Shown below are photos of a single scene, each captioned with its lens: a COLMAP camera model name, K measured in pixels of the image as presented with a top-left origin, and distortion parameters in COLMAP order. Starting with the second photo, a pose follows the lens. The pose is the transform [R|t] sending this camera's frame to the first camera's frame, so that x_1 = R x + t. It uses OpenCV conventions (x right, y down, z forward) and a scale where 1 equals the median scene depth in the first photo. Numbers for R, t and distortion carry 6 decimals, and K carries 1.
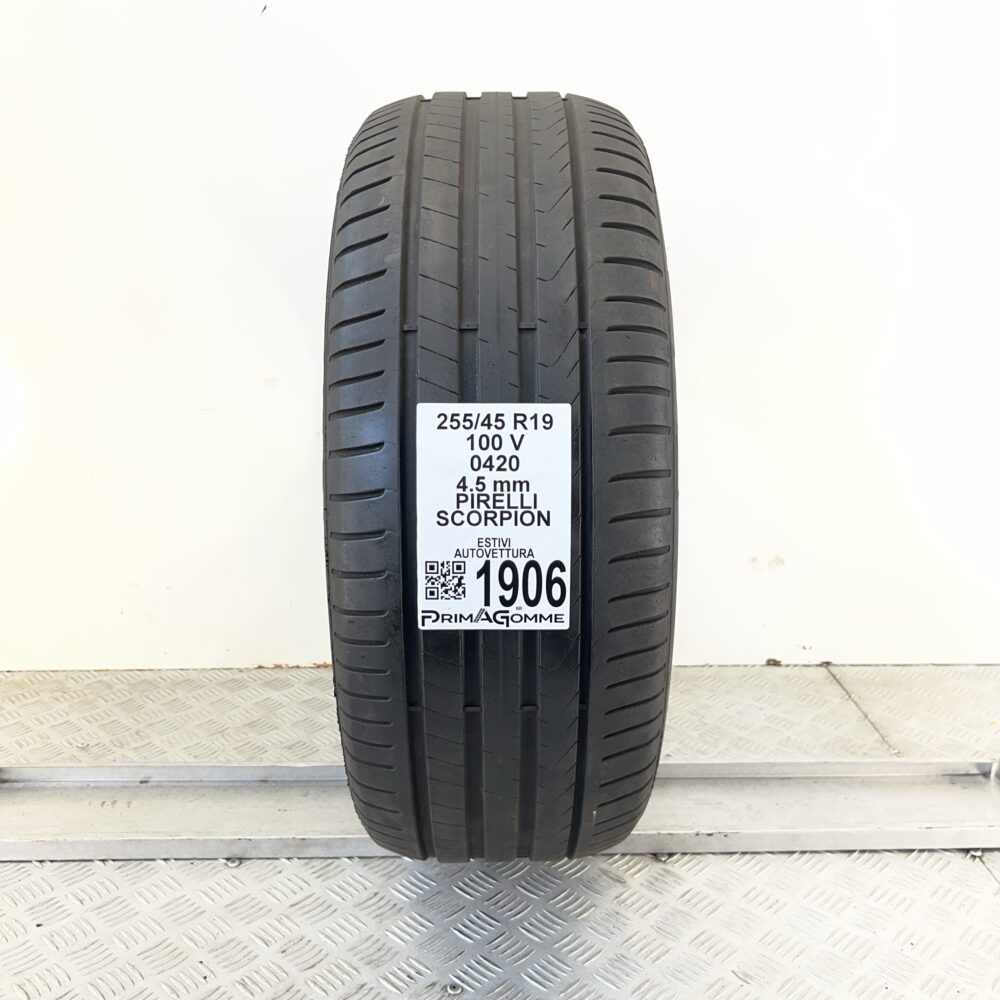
lens RADIAL K [[1005.6, 0, 500.0], [0, 1005.6, 500.0], [0, 0, 1]] dist [0.176226, -0.524277]
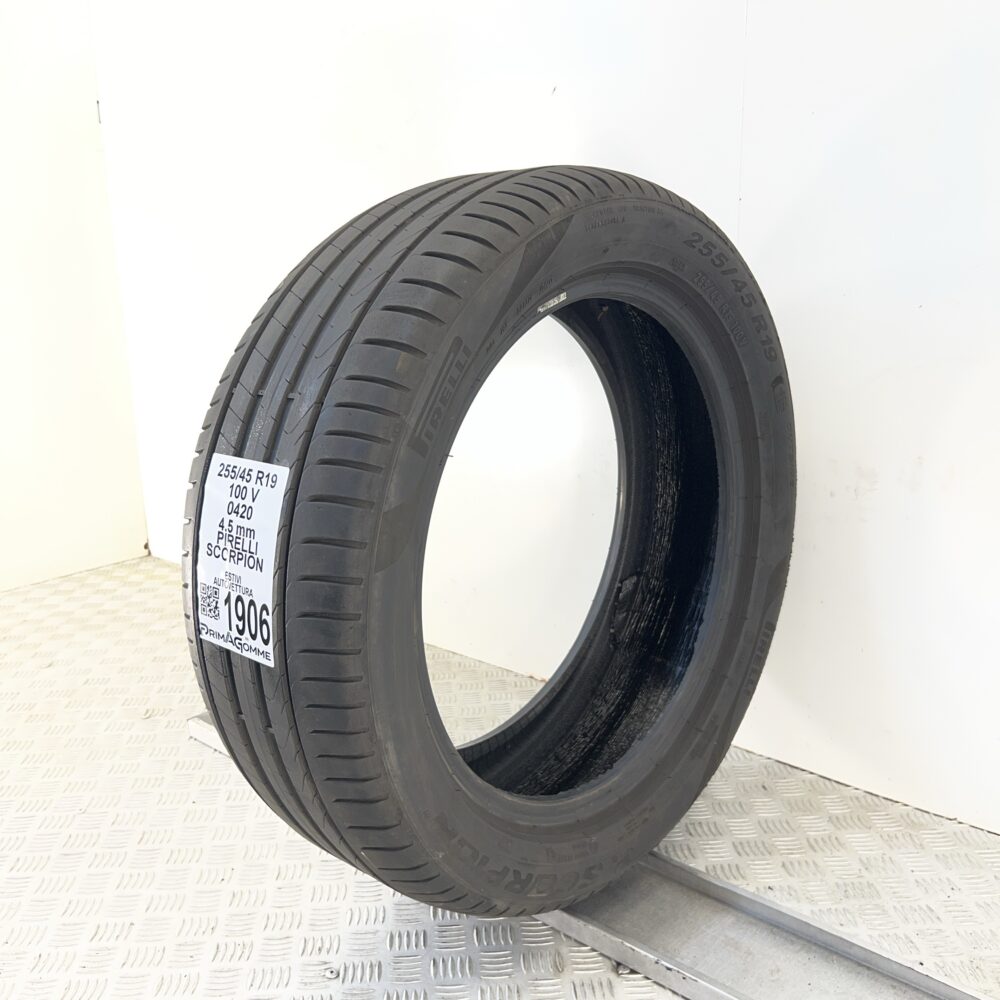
lens RADIAL K [[985.8, 0, 500.0], [0, 985.8, 500.0], [0, 0, 1]] dist [0.013720, 0.003279]
pose [[0.736491, 0.137687, -0.662287, 0.963344], [-0.156765, 0.987153, 0.030896, -0.129964], [0.658032, 0.081069, 0.748613, 0.338390]]
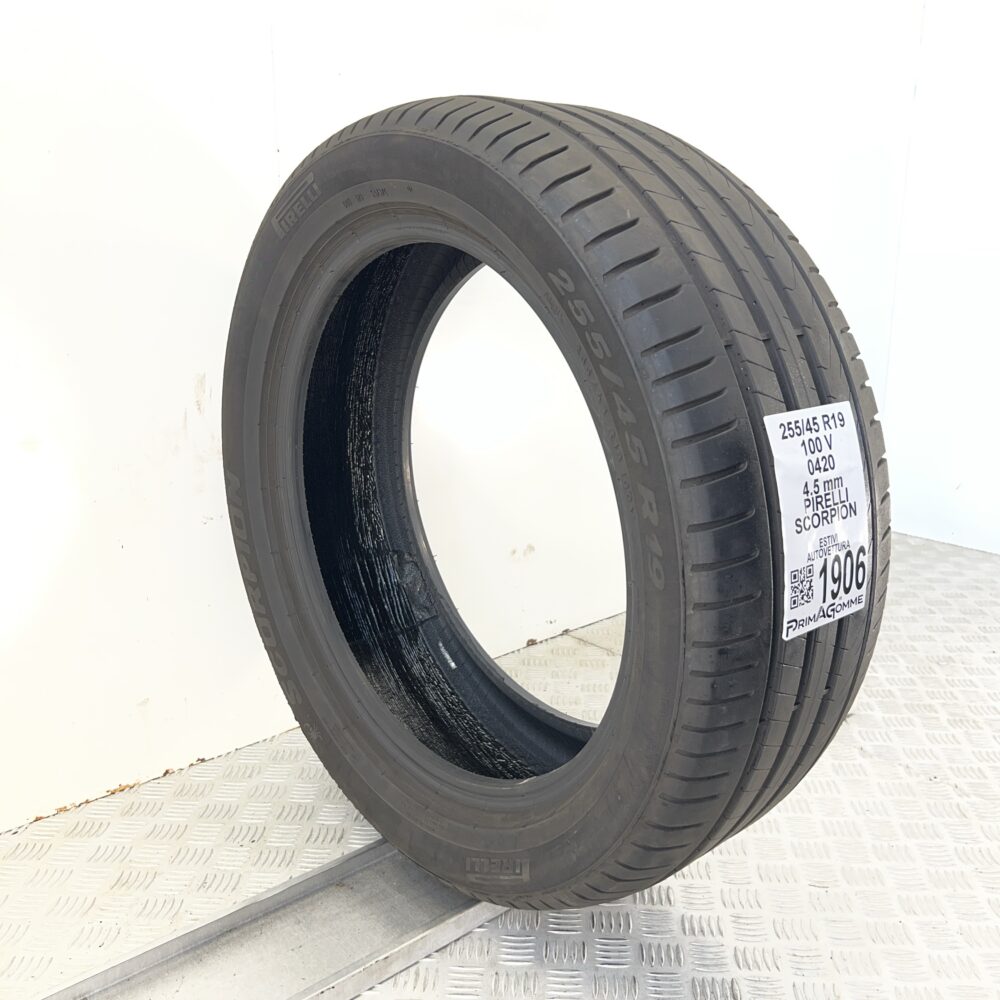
lens RADIAL K [[1005.6, 0, 500.0], [0, 1005.6, 500.0], [0, 0, 1]] dist [0.176226, -0.524277]
pose [[0.764159, -0.163379, 0.623994, -0.910621], [0.171039, 0.984084, 0.048202, -0.107026], [-0.621938, 0.069893, 0.779941, 0.386323]]
